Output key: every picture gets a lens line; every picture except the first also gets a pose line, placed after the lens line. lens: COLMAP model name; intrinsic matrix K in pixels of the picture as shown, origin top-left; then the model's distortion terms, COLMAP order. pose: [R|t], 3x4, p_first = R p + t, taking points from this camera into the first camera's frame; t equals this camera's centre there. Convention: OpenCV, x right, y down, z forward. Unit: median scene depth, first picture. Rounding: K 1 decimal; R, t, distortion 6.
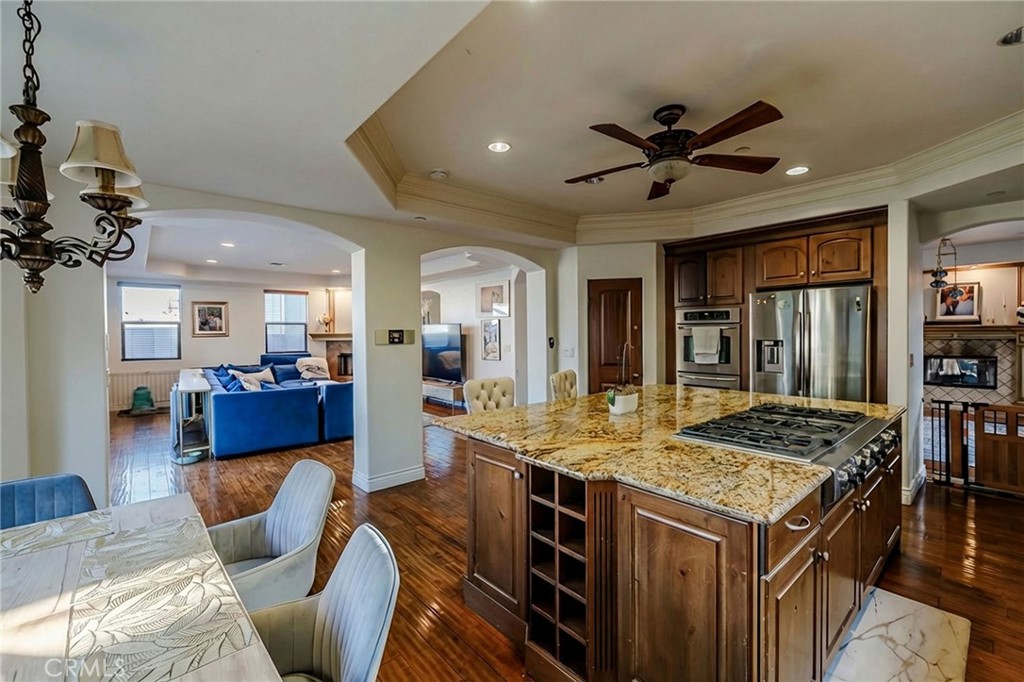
lens RADIAL K [[433.3, 0, 513.4], [0, 433.3, 336.0], [0, 0, 1]] dist [0.000583, -0.000133]
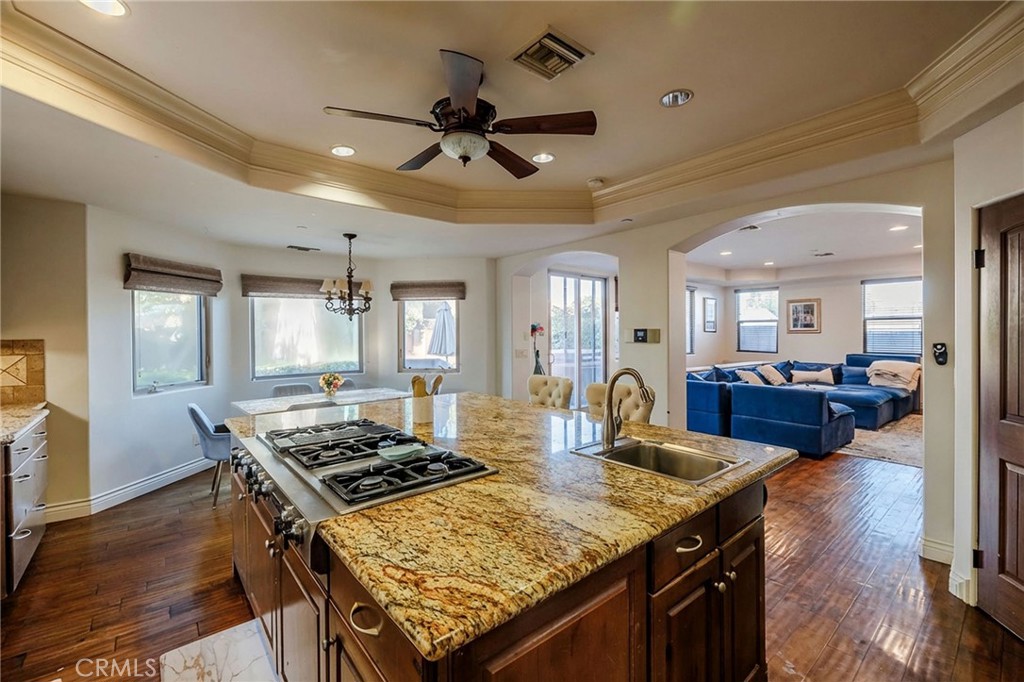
lens RADIAL K [[433.3, 0, 513.4], [0, 433.3, 336.0], [0, 0, 1]] dist [0.000583, -0.000133]
pose [[-0.018150, 0.017198, -0.999687, 0.356656], [-0.005503, 0.999835, 0.017301, -0.006233], [0.999820, 0.005815, -0.018053, 0.325796]]
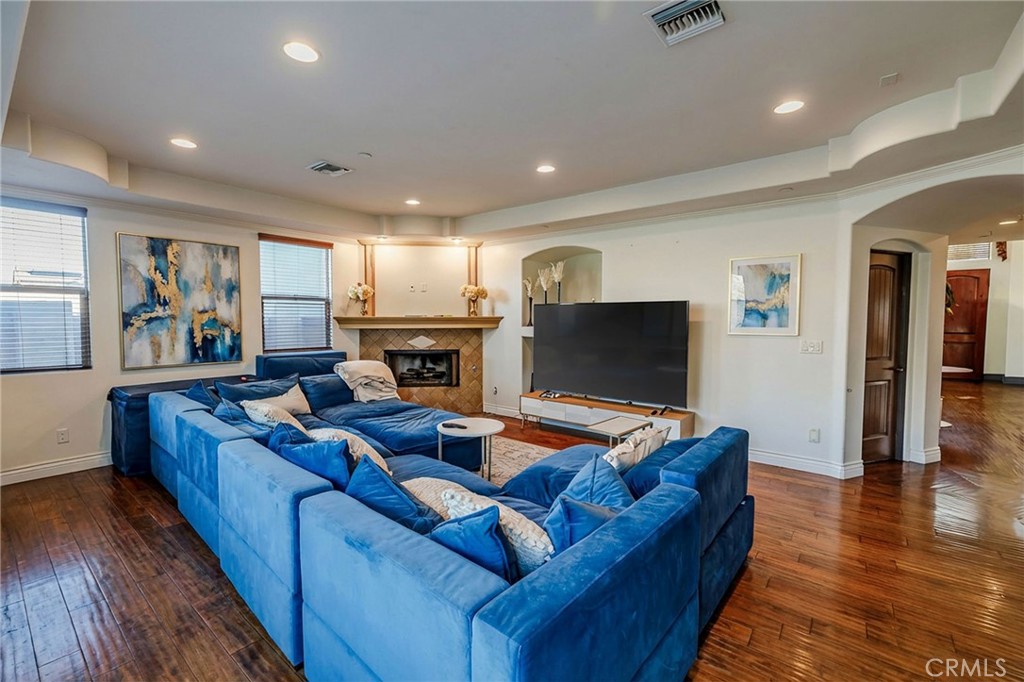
lens RADIAL K [[433.3, 0, 513.4], [0, 433.3, 336.0], [0, 0, 1]] dist [0.000583, -0.000133]
pose [[0.982429, 0.002085, 0.186626, -0.395479], [-0.008851, 0.999333, 0.035429, -0.002532], [-0.186428, -0.036458, 0.981792, 0.444480]]
